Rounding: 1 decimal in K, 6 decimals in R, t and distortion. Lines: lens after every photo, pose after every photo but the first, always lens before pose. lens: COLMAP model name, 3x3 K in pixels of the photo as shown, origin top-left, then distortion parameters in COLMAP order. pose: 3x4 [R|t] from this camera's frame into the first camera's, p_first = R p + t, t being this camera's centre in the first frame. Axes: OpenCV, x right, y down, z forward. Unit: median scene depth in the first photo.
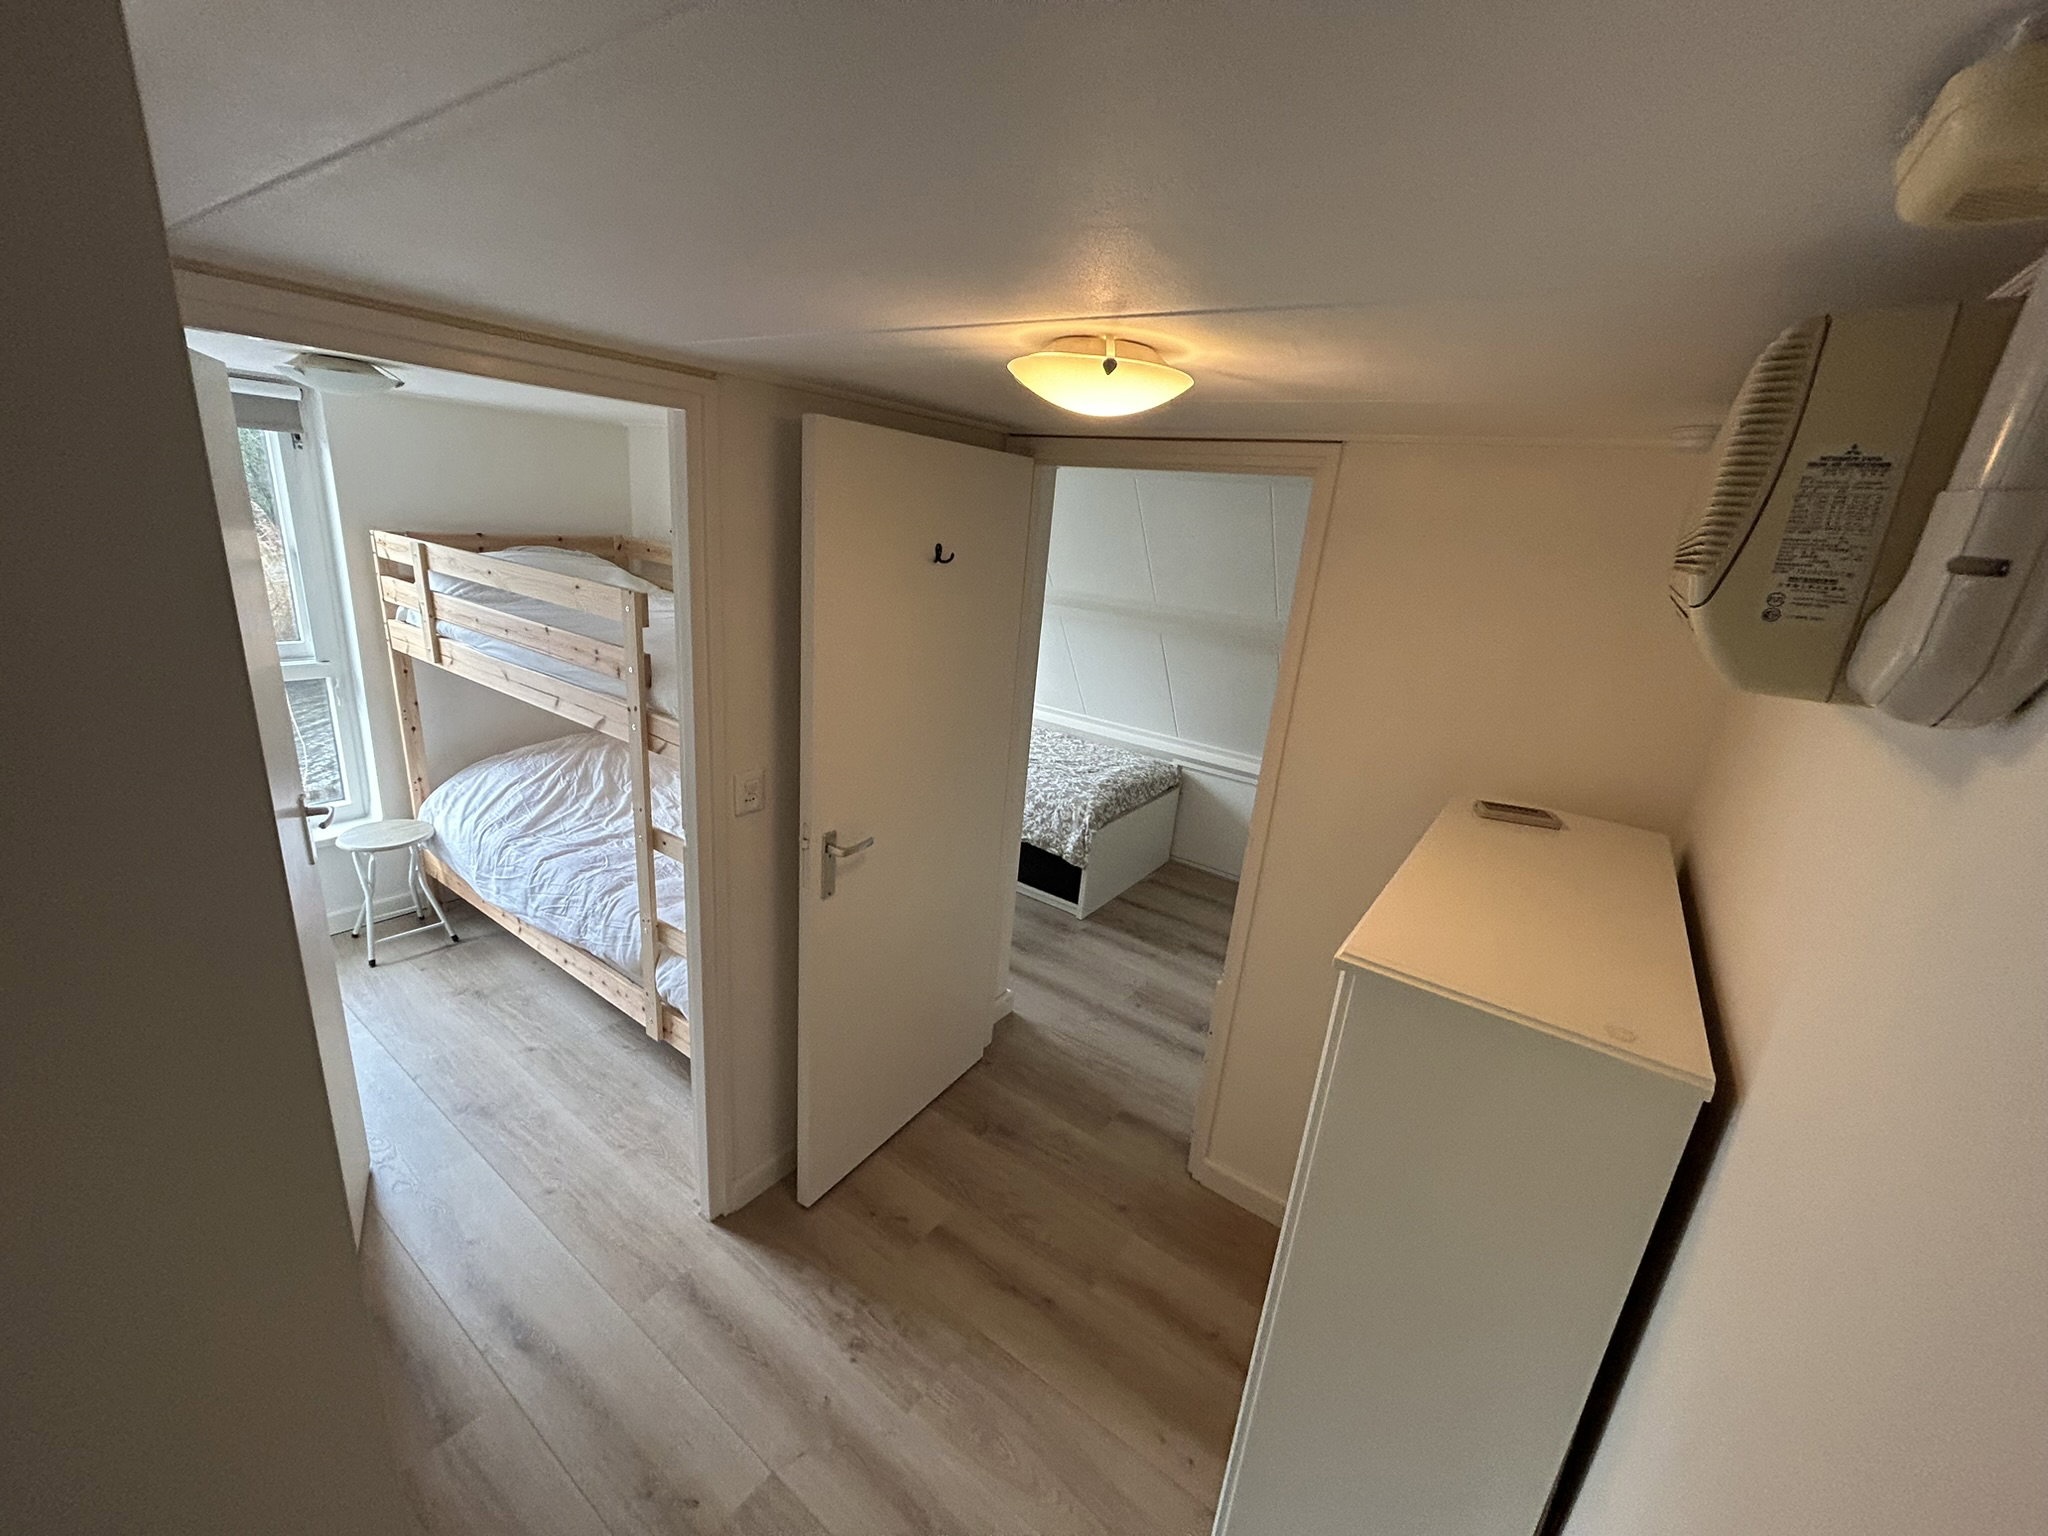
lens RADIAL K [[822.6, 0, 1014.9], [0, 822.6, 773.1], [0, 0, 1]] dist [-0.000929, 0.000002]
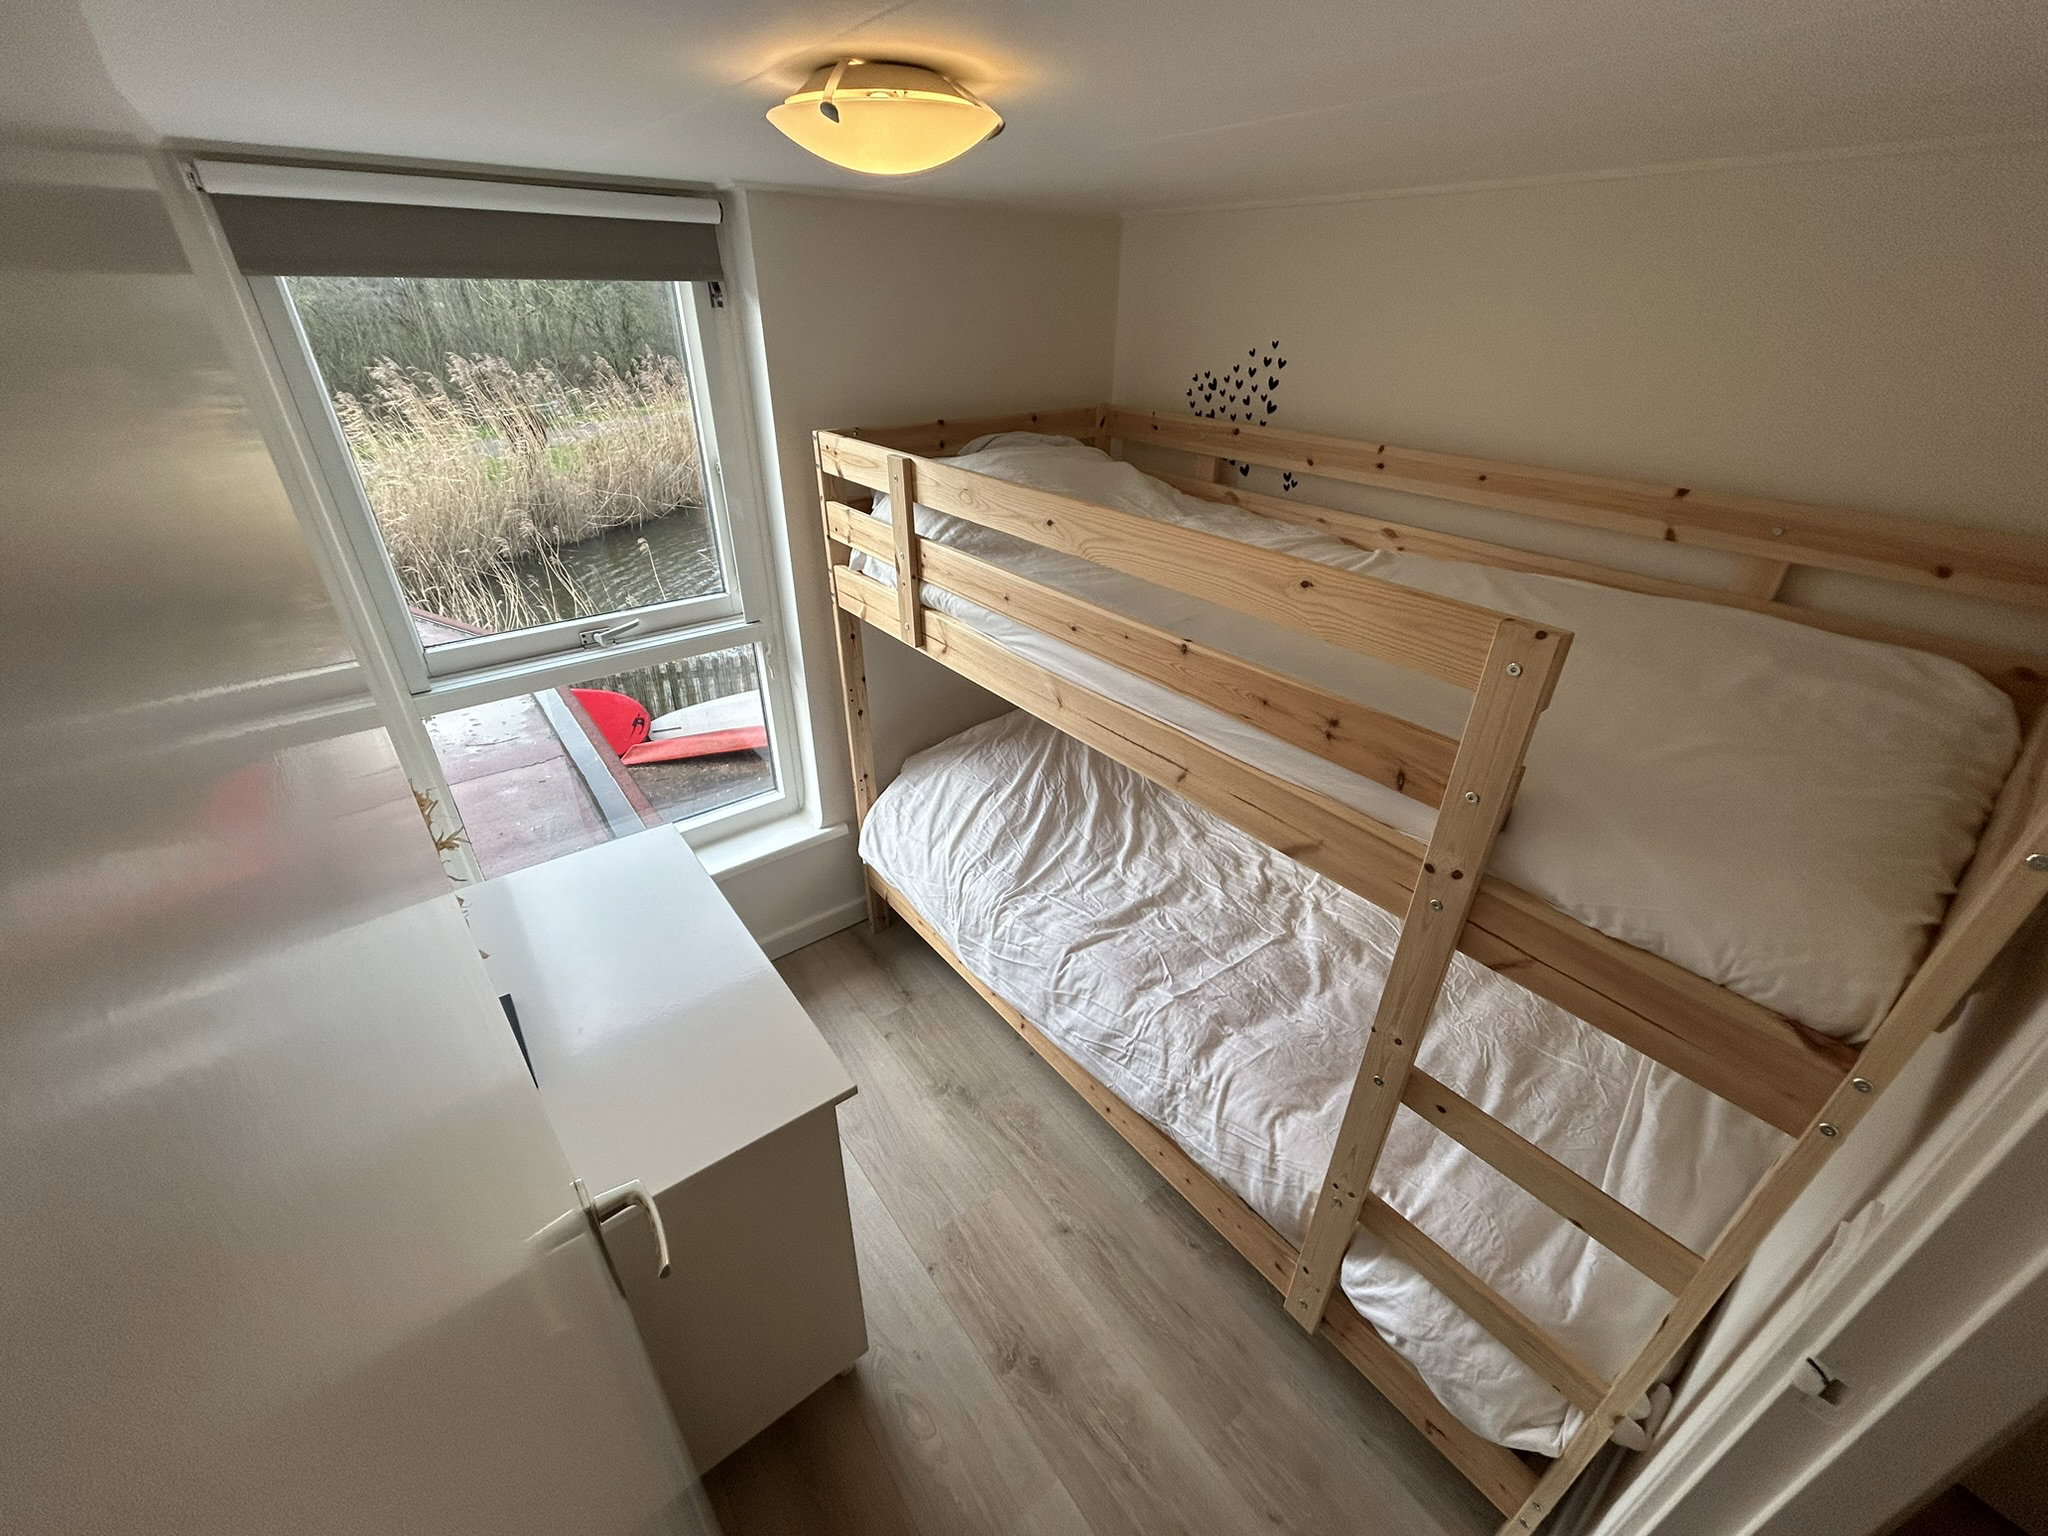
lens RADIAL K [[822.6, 0, 1016.7], [0, 822.6, 767.4], [0, 0, 1]] dist [-0.000929, 0.000002]
pose [[0.955235, 0.071523, -0.287074, -0.419962], [-0.014385, 0.980419, 0.196399, -0.163536], [0.295499, -0.183477, 0.937559, 0.380484]]
